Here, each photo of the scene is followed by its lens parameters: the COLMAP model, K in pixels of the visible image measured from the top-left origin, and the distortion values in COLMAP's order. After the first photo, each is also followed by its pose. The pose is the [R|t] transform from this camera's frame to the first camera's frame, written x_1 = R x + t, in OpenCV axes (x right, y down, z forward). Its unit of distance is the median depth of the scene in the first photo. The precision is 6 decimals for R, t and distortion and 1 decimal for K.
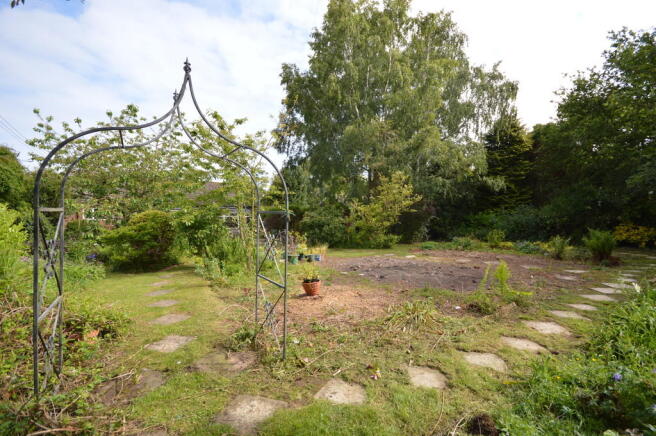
lens RADIAL K [[285.8, 0, 326.1], [0, 285.8, 217.3], [0, 0, 1]] dist [-0.000186, 0.000072]
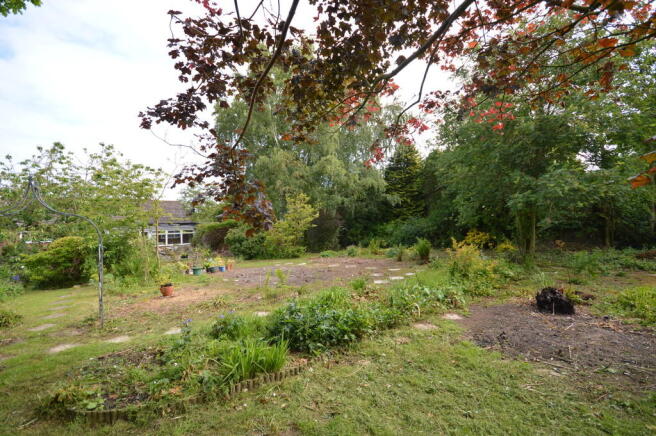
lens RADIAL K [[285.8, 0, 329.8], [0, 285.8, 218.9], [0, 0, 1]] dist [-0.000186, 0.000072]
pose [[0.994249, -0.033705, 0.101652, 0.244410], [0.035935, 0.999150, -0.020189, -0.024588], [-0.100885, 0.023725, 0.994615, -0.212804]]
